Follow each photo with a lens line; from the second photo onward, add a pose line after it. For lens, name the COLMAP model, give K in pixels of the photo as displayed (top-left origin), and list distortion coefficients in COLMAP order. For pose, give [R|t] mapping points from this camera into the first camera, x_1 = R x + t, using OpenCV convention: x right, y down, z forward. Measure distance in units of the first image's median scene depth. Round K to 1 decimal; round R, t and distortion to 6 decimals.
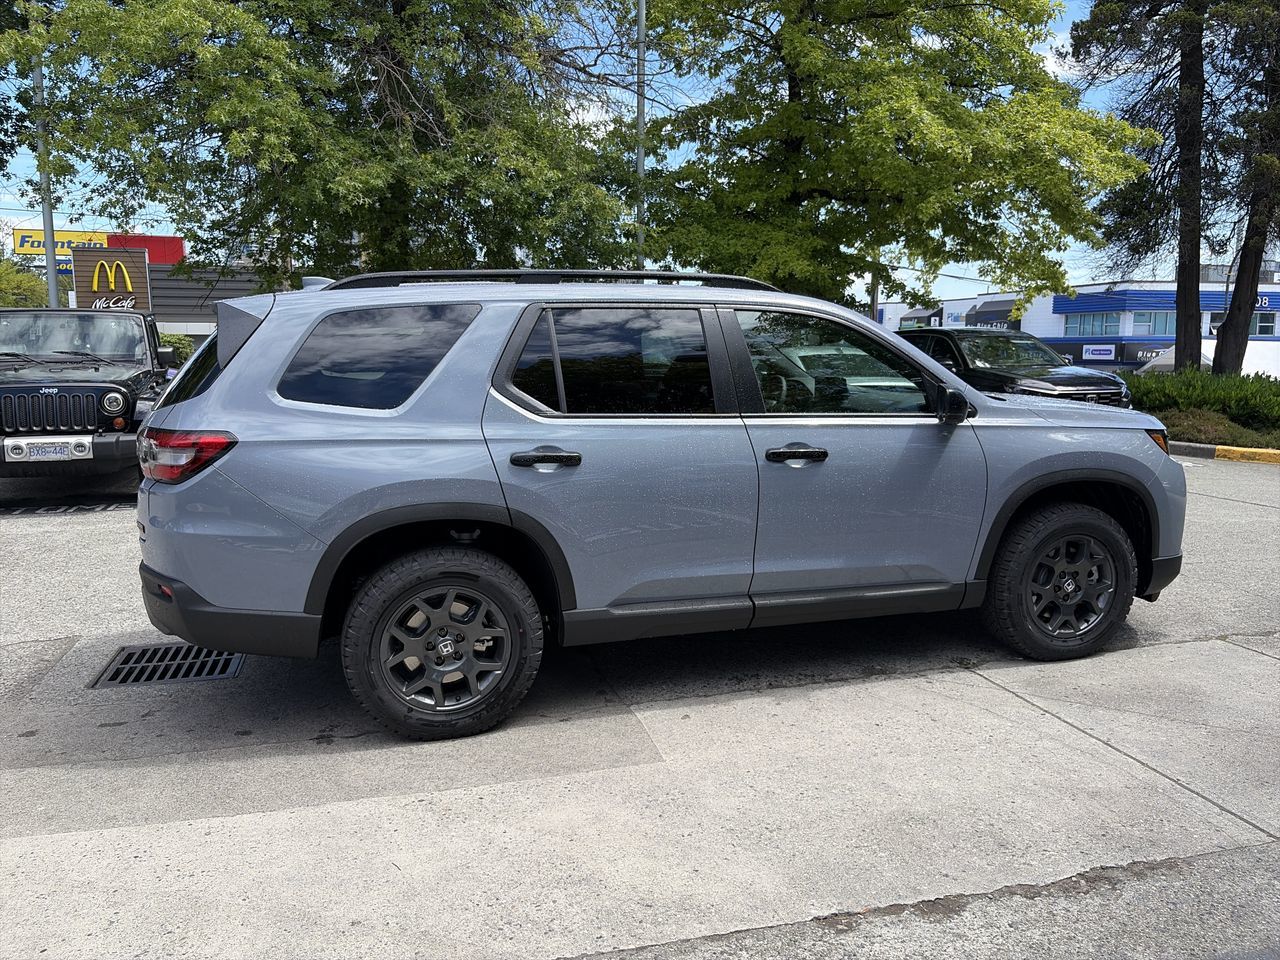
lens RADIAL K [[976.5, 0, 635.7], [0, 976.5, 477.7], [0, 0, 1]] dist [0.034691, -0.033222]
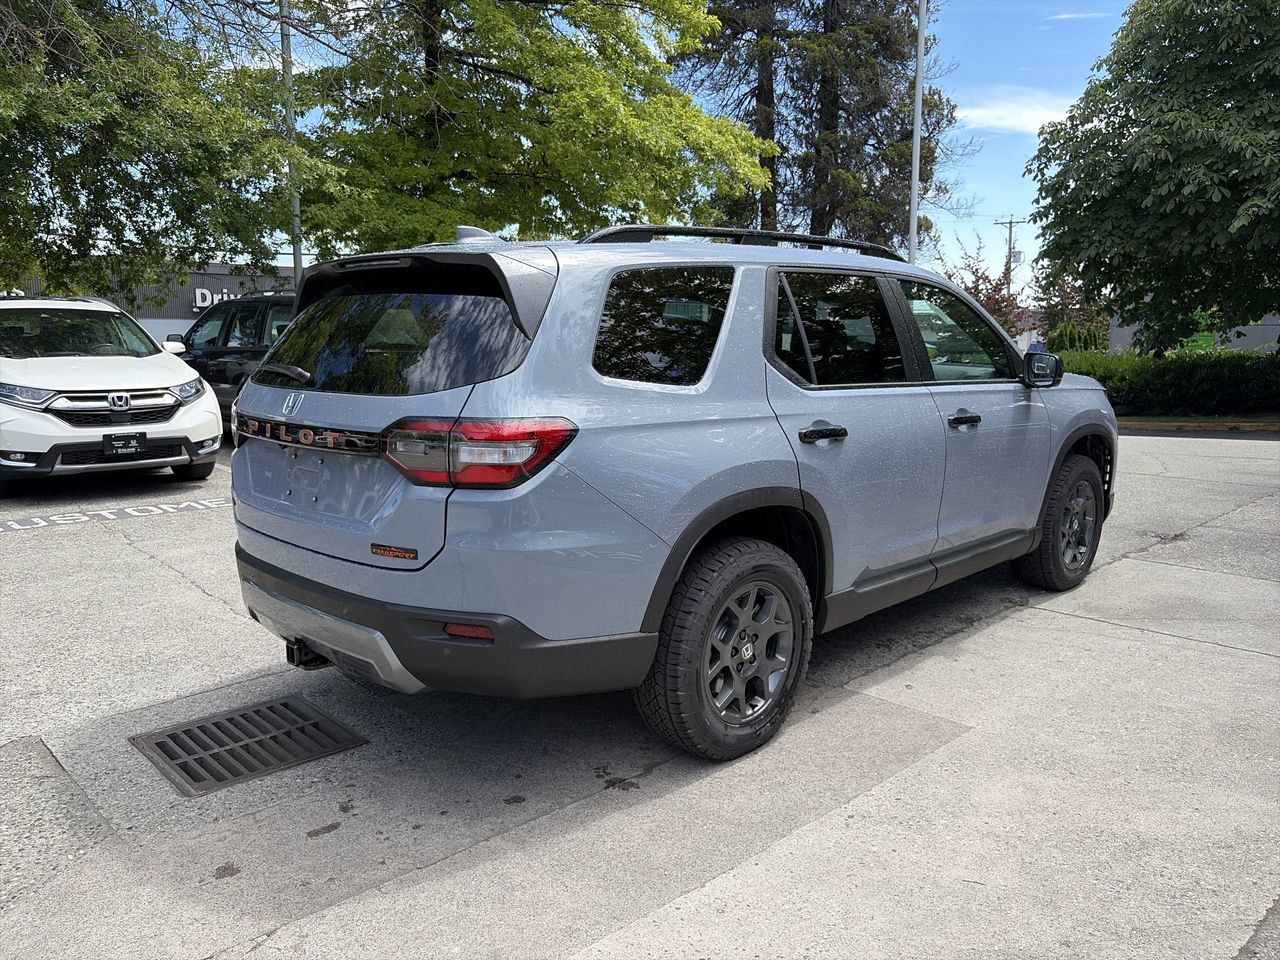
lens RADIAL K [[976.5, 0, 639.1], [0, 976.5, 479.9], [0, 0, 1]] dist [0.034691, -0.033222]
pose [[0.877156, -0.071877, 0.474796, -0.687429], [0.064817, 0.997408, 0.031248, -0.016280], [-0.475812, 0.003365, 0.879541, 0.261452]]
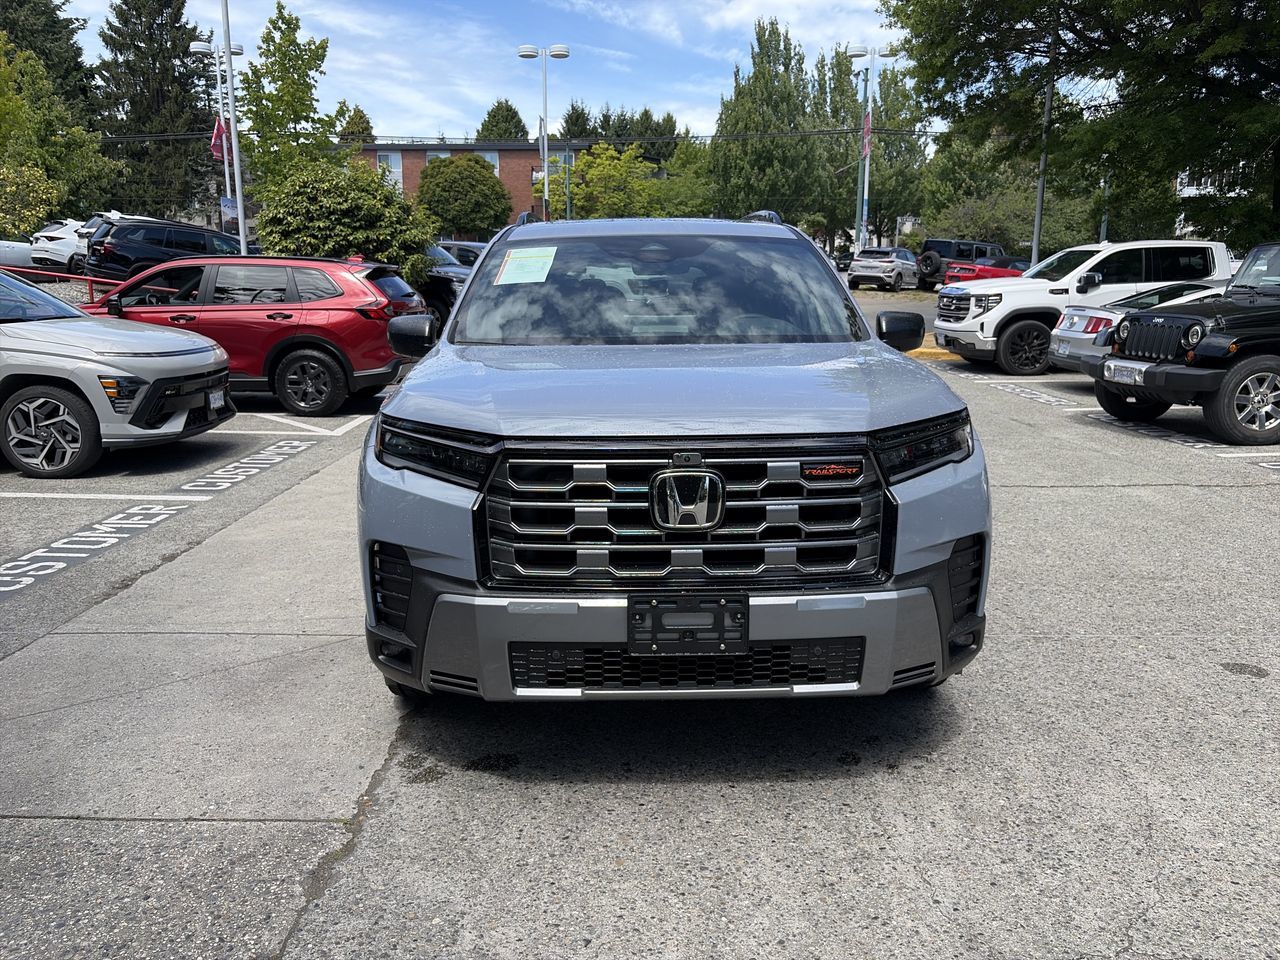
lens RADIAL K [[976.5, 0, 640.3], [0, 976.5, 475.4], [0, 0, 1]] dist [0.034691, -0.033222]
pose [[-0.254719, 0.187600, -0.948643, 1.338086], [-0.129236, 0.965597, 0.225654, -0.209849], [0.958340, 0.180077, -0.221711, 1.609920]]
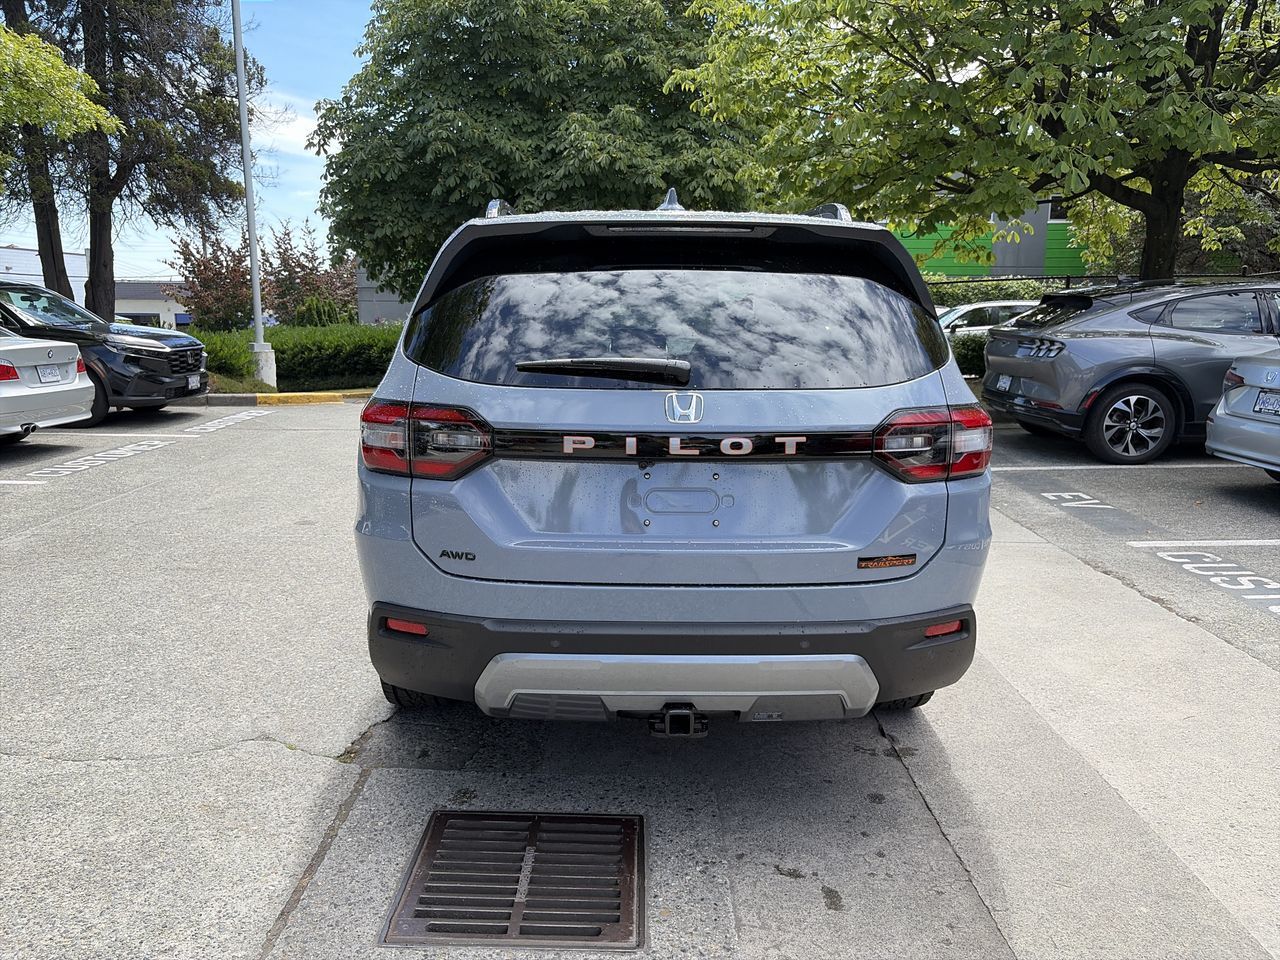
lens RADIAL K [[976.5, 0, 632.1], [0, 976.5, 483.0], [0, 0, 1]] dist [0.034691, -0.033222]
pose [[0.263539, -0.169148, 0.949703, -1.170486], [0.124429, 0.982243, 0.140415, -0.117843], [-0.956590, 0.081166, 0.279906, 0.973905]]
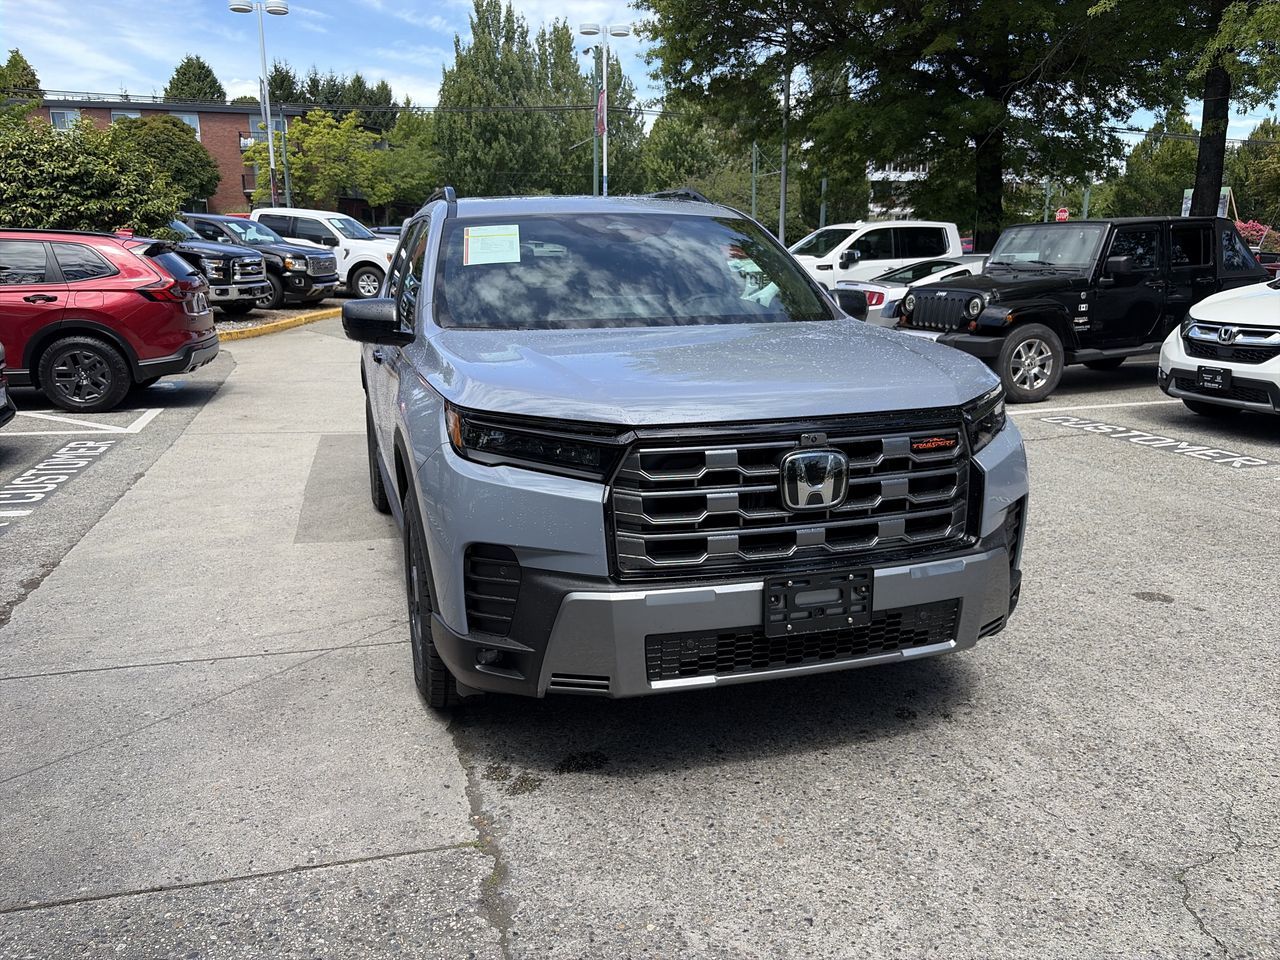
lens RADIAL K [[976.5, 0, 632.1], [0, 976.5, 478.8], [0, 0, 1]] dist [0.034691, -0.033222]
pose [[0.012709, 0.220768, -0.975244, 1.360301], [-0.132566, 0.967085, 0.217193, -0.178709], [0.991093, 0.126524, 0.041557, 1.343833]]
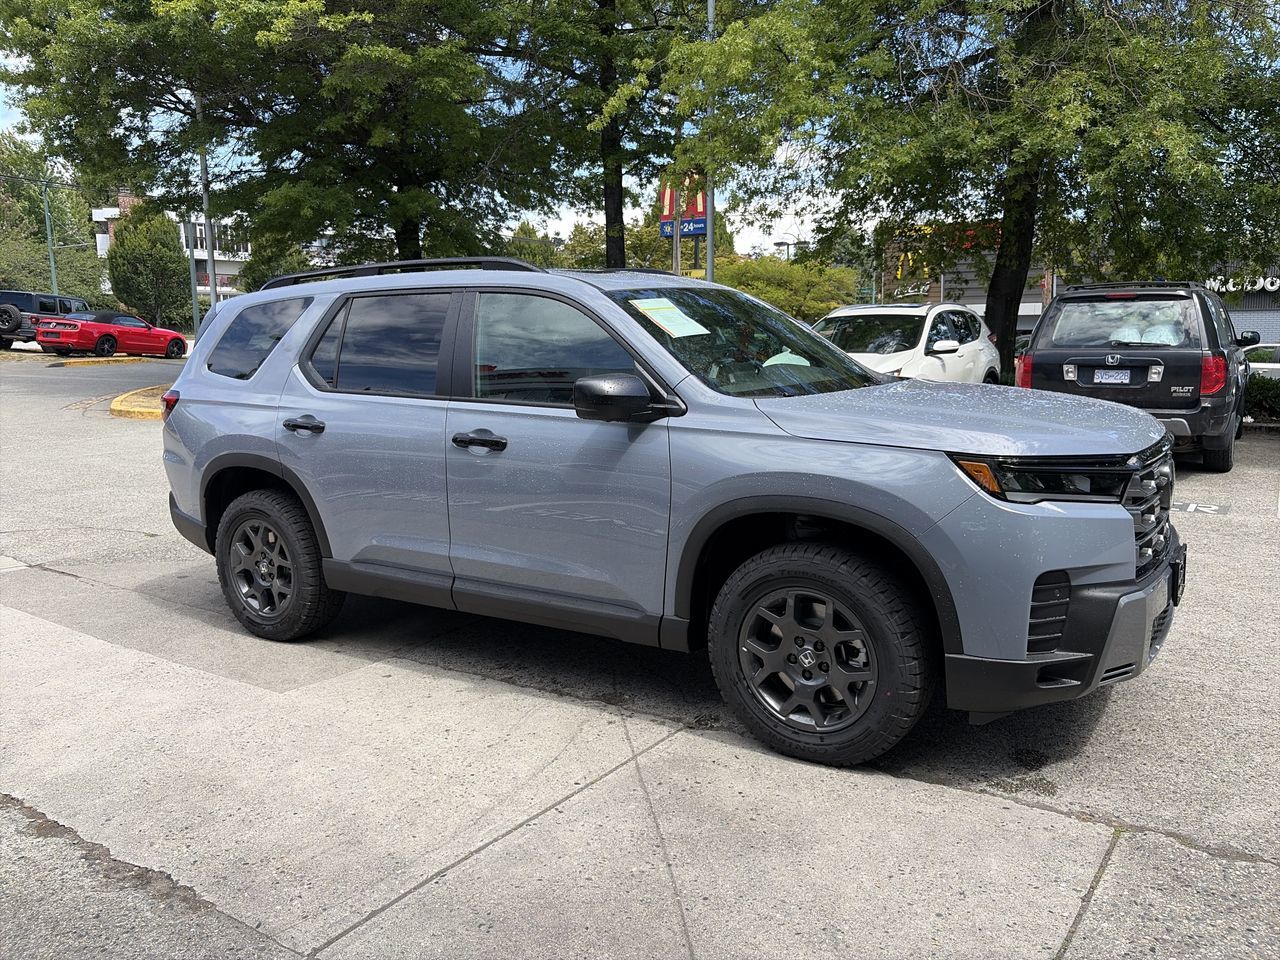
lens RADIAL K [[976.5, 0, 634.0], [0, 976.5, 474.0], [0, 0, 1]] dist [0.034691, -0.033222]
pose [[0.646568, 0.102231, -0.755976, 1.072671], [-0.089883, 0.994286, 0.057583, -0.065432], [0.757543, 0.030718, 0.652062, 0.522726]]
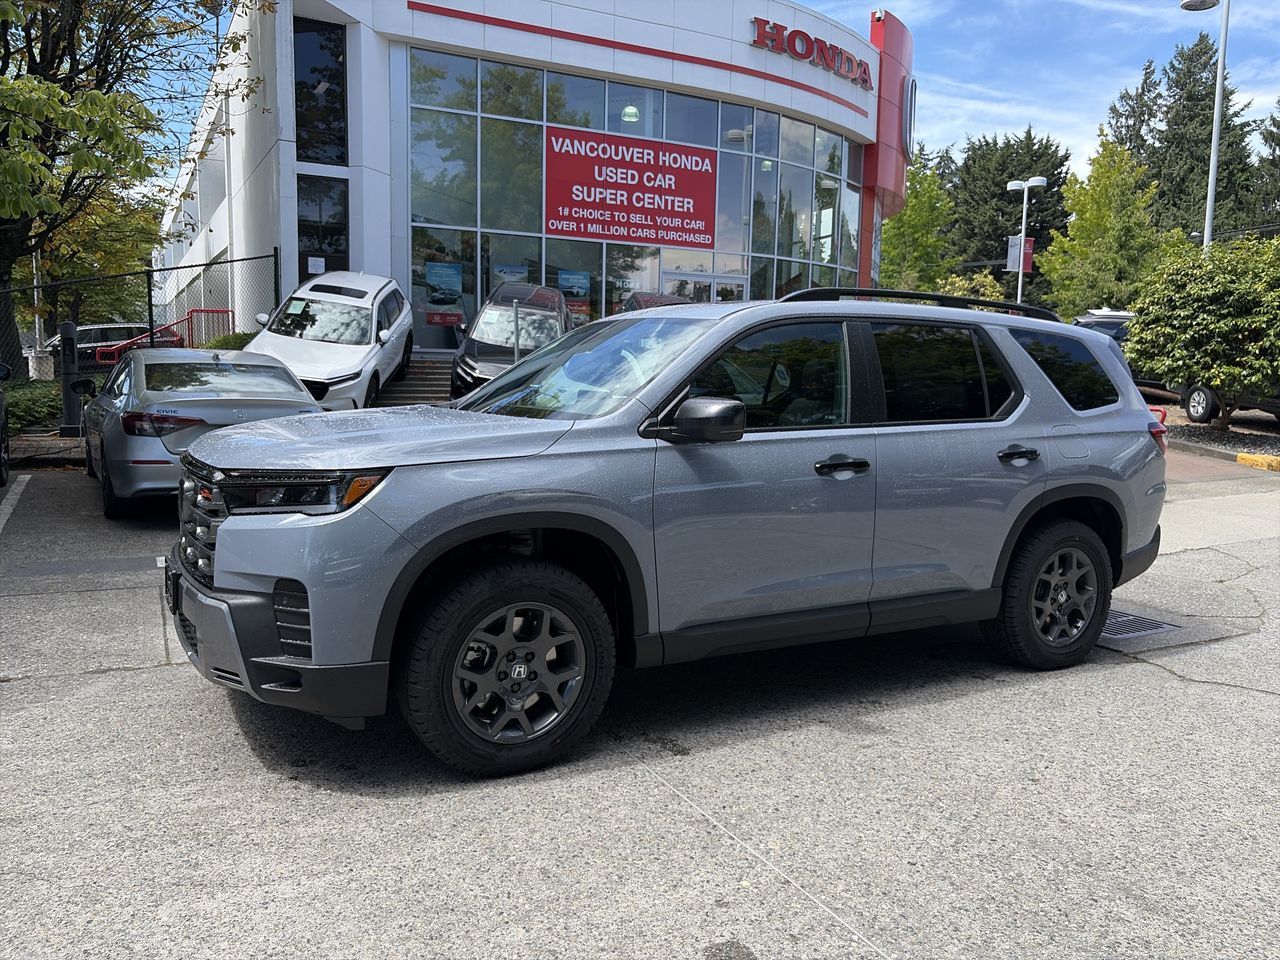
lens RADIAL K [[976.5, 0, 642.4], [0, 976.5, 477.8], [0, 0, 1]] dist [0.034691, -0.033222]
pose [[-0.972082, 0.007032, -0.234537, 0.490999], [-0.051531, 0.968751, 0.242624, -0.326103], [0.228914, 0.247936, -0.941343, 2.502399]]
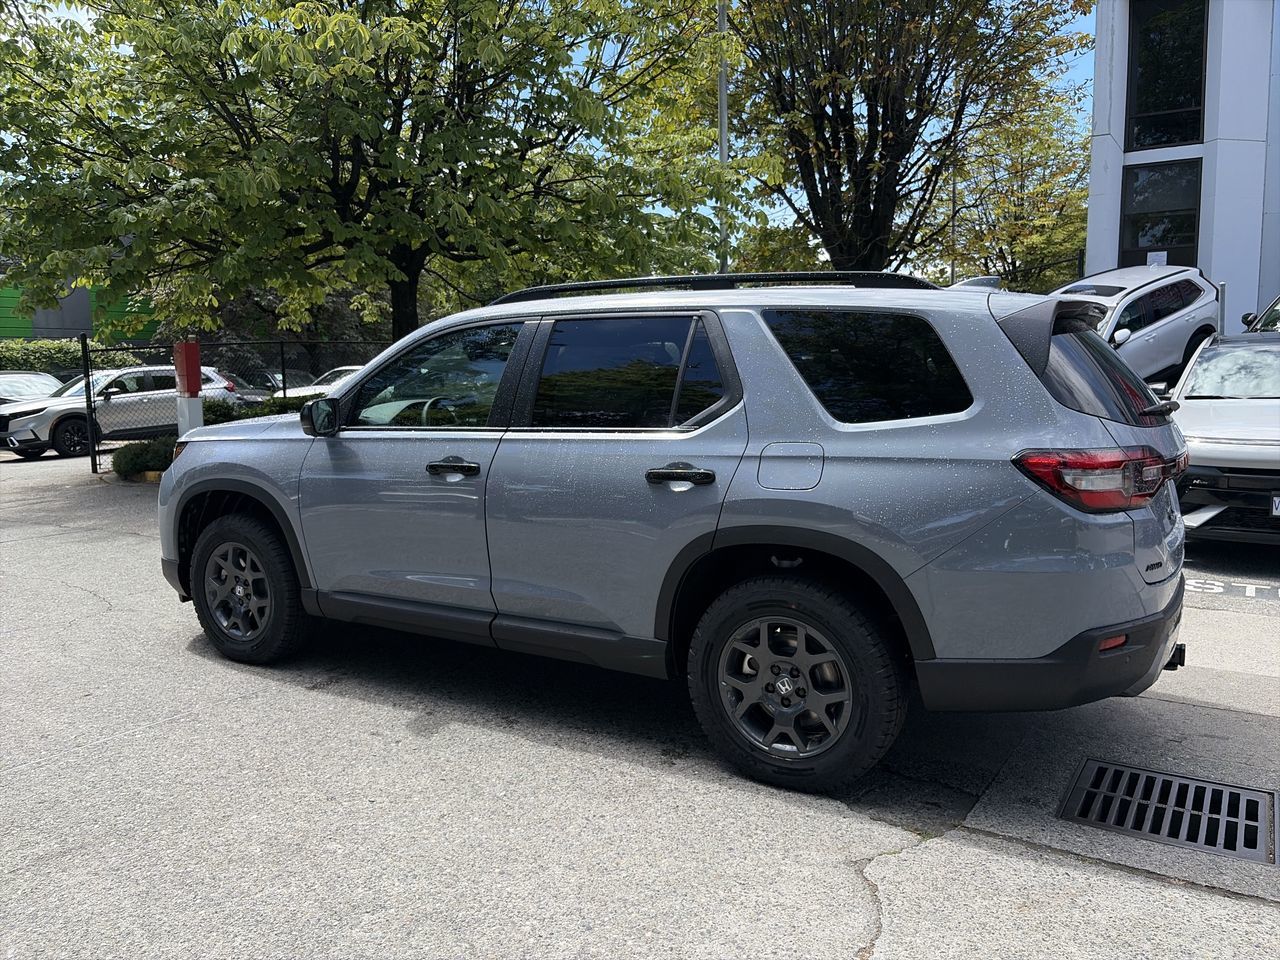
lens RADIAL K [[976.5, 0, 646.4], [0, 976.5, 480.0], [0, 0, 1]] dist [0.034691, -0.033222]
pose [[-0.682258, -0.075586, 0.727194, -0.884203], [0.109419, 0.972883, 0.203781, -0.275047], [-0.722878, 0.218600, -0.655486, 2.103391]]
